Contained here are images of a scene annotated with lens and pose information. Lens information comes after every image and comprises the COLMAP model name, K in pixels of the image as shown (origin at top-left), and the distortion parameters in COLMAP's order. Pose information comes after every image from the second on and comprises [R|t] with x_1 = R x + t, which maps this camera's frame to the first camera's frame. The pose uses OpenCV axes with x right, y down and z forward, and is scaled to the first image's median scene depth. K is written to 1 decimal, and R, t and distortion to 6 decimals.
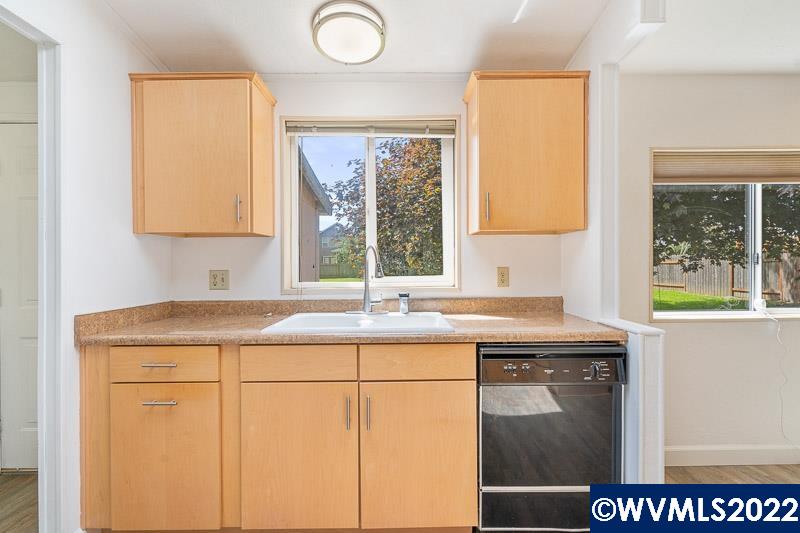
lens RADIAL K [[370.6, 0, 403.6], [0, 370.6, 264.7], [0, 0, 1]] dist [0.000047, -0.000428]
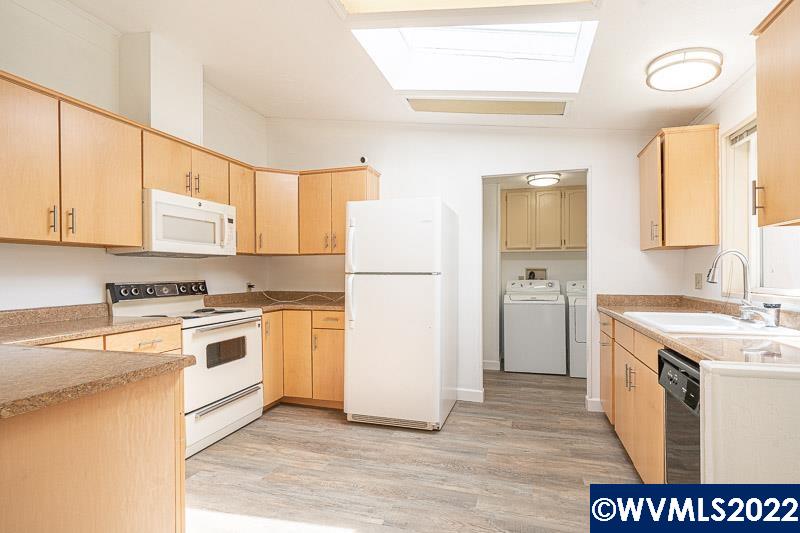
lens RADIAL K [[382.0, 0, 418.8], [0, 382.0, 273.8], [0, 0, 1]] dist [0.000166, 0.000027]
pose [[-0.268774, 0.011186, -0.963138, 1.066129], [0.008104, 0.999923, 0.009352, -0.004657], [0.963169, -0.005292, -0.268844, 0.456115]]
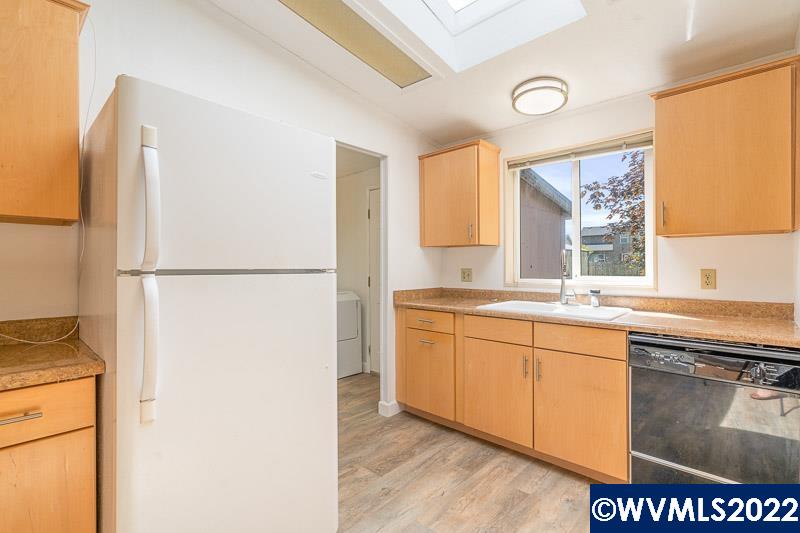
lens RADIAL K [[370.6, 0, 403.6], [0, 370.6, 264.7], [0, 0, 1]] dist [0.000047, -0.000428]
pose [[0.726657, 0.005034, -0.686982, 0.374640], [-0.001972, 0.999984, 0.005242, -0.009364], [0.686998, -0.002454, 0.726655, -0.292086]]
